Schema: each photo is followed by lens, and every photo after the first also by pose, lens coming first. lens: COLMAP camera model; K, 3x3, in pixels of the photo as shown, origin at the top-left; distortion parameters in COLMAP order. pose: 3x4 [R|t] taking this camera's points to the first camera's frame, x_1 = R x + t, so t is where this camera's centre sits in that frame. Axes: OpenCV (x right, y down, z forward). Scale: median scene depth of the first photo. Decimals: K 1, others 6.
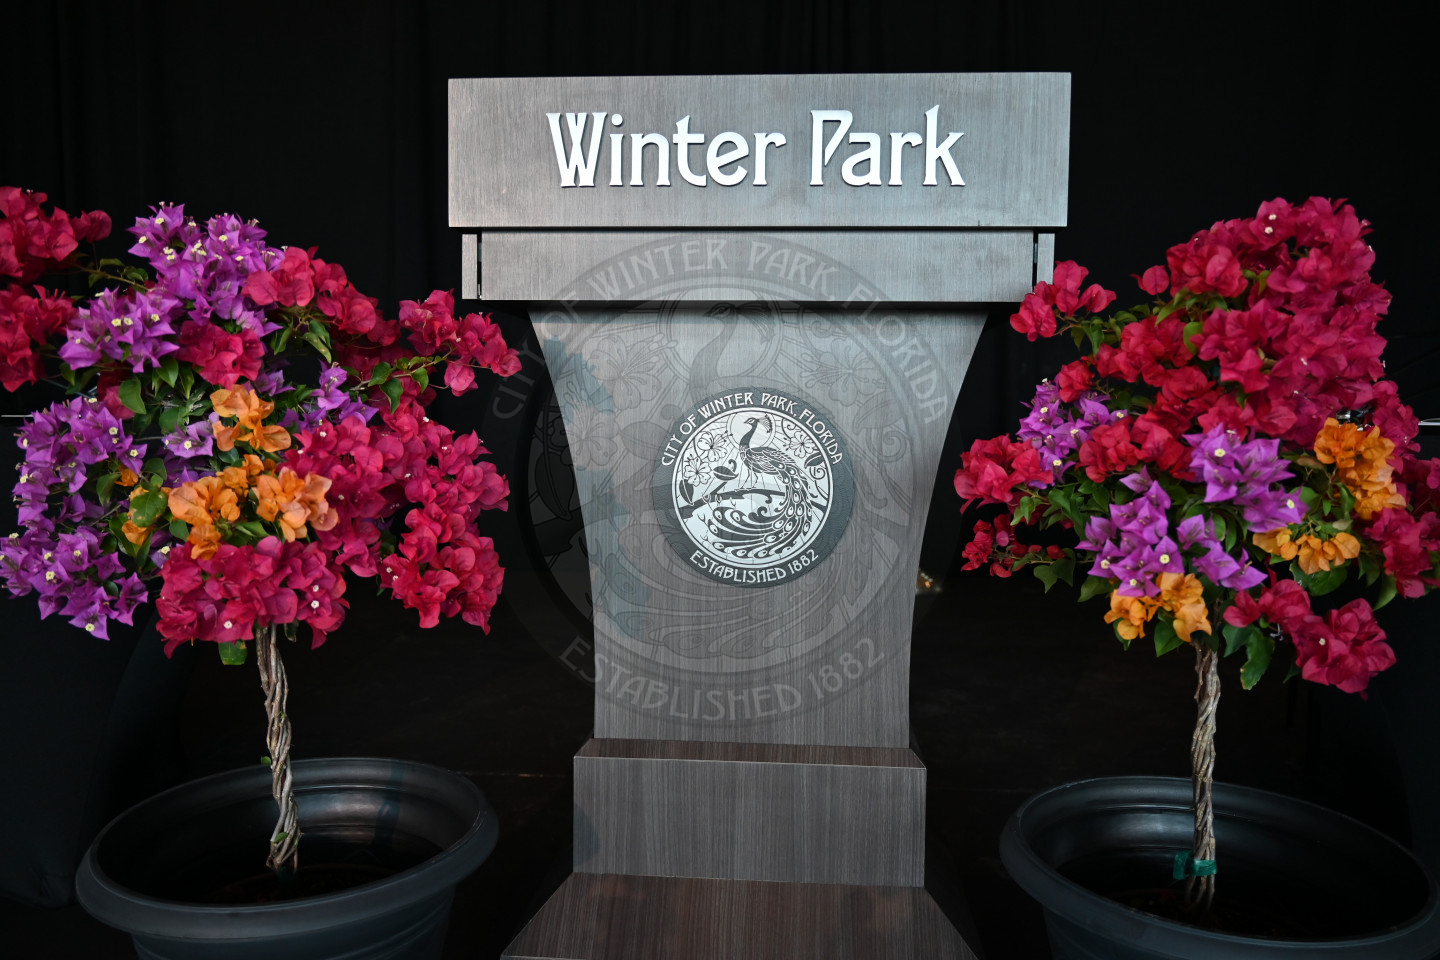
lens RADIAL K [[1052.1, 0, 720.0], [0, 1052.1, 480.0], [0, 0, 1]] dist [-0.005380, -0.001772]
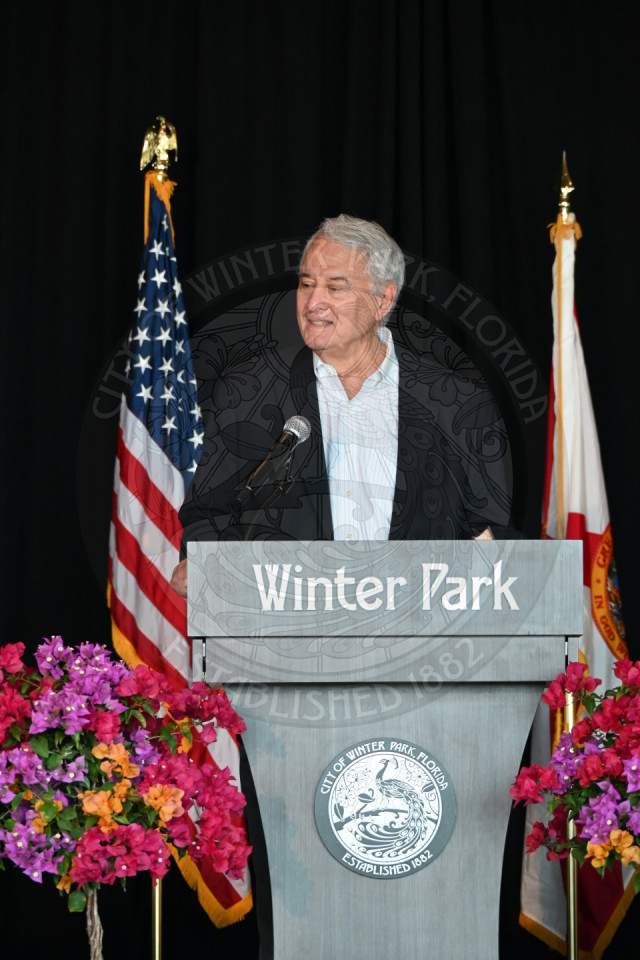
lens RADIAL K [[3994.7, 0, 320.0], [0, 3994.7, 480.0], [0, 0, 1]] dist [-0.361711, 1.883810]
pose [[0.997238, -0.008700, 0.073763, -0.505160], [0.019509, 0.988927, -0.147112, 0.402941], [-0.071666, 0.148145, 0.986366, -4.901600]]
